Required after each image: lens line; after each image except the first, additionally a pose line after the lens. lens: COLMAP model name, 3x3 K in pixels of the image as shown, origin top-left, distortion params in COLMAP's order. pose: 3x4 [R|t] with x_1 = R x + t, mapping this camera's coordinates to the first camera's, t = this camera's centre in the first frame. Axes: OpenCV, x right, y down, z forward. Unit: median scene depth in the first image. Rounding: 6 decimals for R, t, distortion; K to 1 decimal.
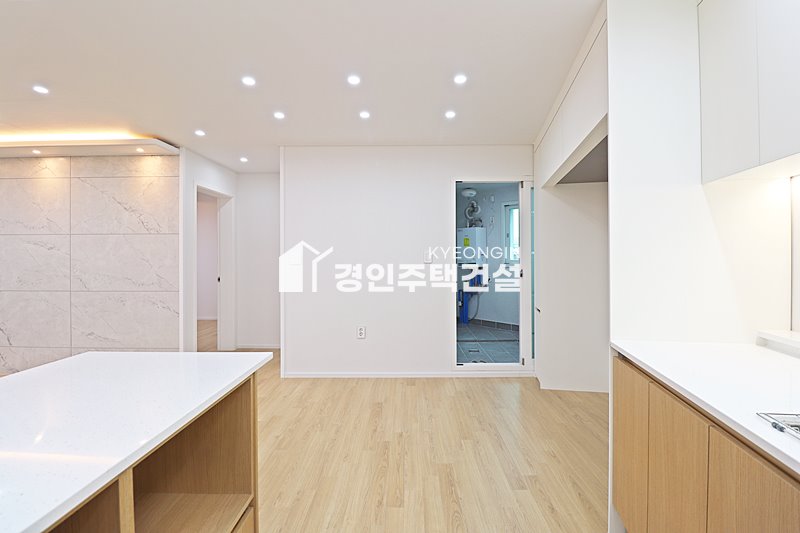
lens RADIAL K [[369.7, 0, 403.4], [0, 369.7, 259.1], [0, 0, 1]] dist [-0.000210, -0.013359]
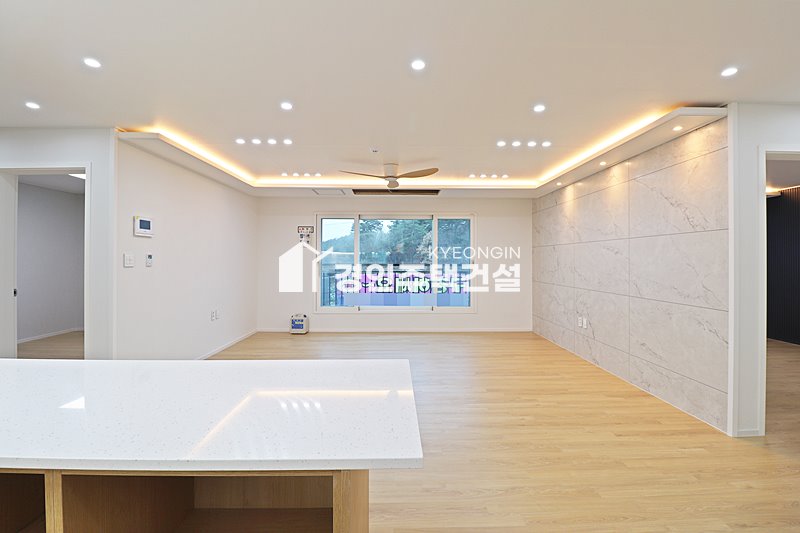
lens RADIAL K [[369.7, 0, 403.4], [0, 369.7, 259.1], [0, 0, 1]] dist [-0.000210, -0.013359]
pose [[0.027368, 0.000081, -0.999625, 0.064187], [-0.002048, 0.999998, 0.000025, -0.010489], [0.999623, 0.002046, 0.027368, 0.367551]]
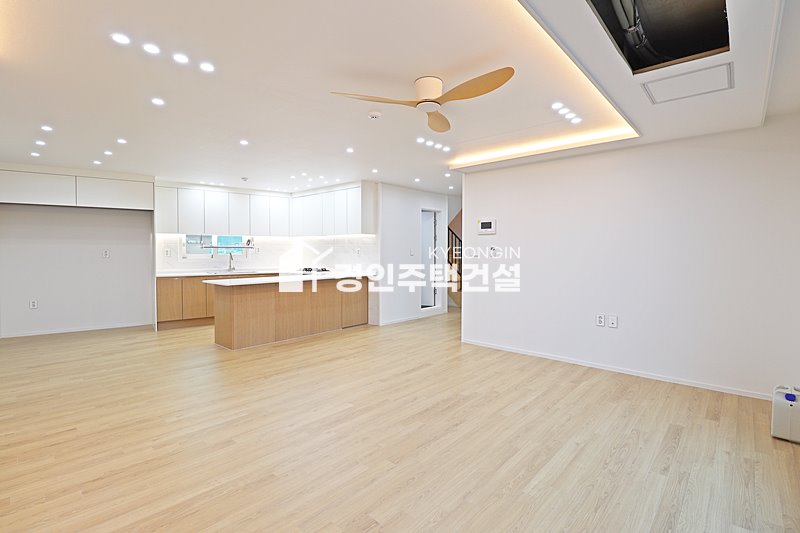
lens RADIAL K [[374.7, 0, 405.3], [0, 374.7, 262.4], [0, 0, 1]] dist [0.000343, -0.011746]
pose [[-0.748376, -0.019589, 0.662986, -1.518125], [-0.000041, 0.999565, 0.029488, -0.007086], [-0.663275, 0.022041, -0.748051, 0.887055]]
